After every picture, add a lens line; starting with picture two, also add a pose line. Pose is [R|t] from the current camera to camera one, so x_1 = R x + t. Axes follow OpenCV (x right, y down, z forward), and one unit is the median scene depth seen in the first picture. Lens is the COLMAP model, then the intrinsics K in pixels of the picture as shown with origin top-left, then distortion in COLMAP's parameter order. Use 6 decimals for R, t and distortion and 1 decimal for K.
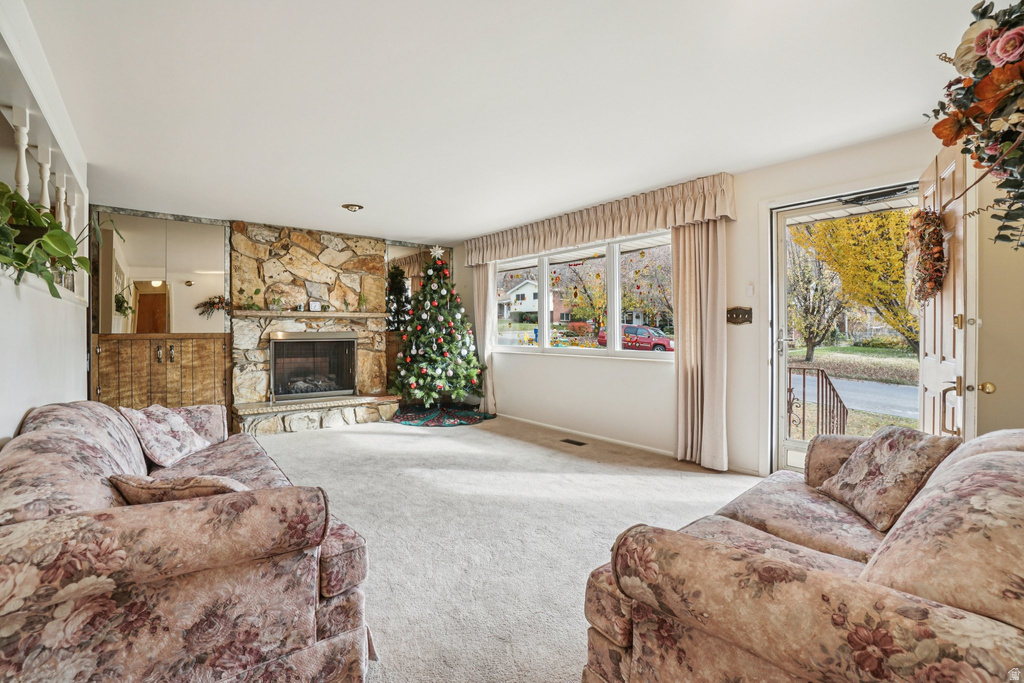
lens RADIAL K [[453.6, 0, 488.5], [0, 453.6, 332.3], [0, 0, 1]] dist [-0.031990, 0.005522]
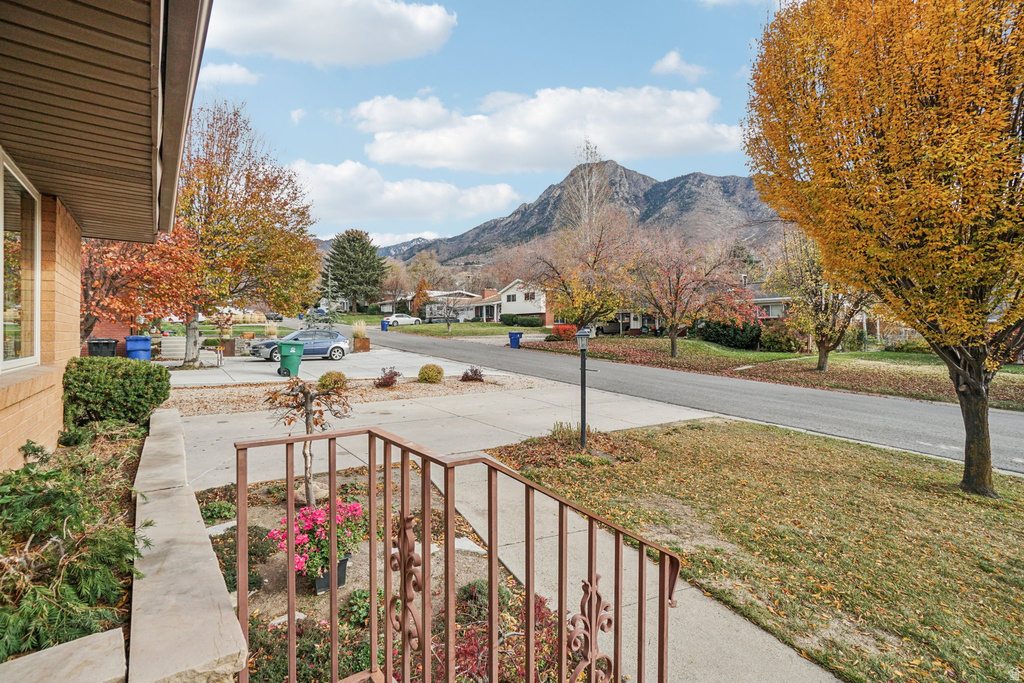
lens RADIAL K [[453.6, 0, 508.7], [0, 453.6, 333.3], [0, 0, 1]] dist [-0.031990, 0.005522]
pose [[0.999444, -0.003620, -0.033151, 0.213105], [0.003318, 0.999953, -0.009153, 0.003841], [0.033182, 0.009038, 0.999408, 0.203738]]
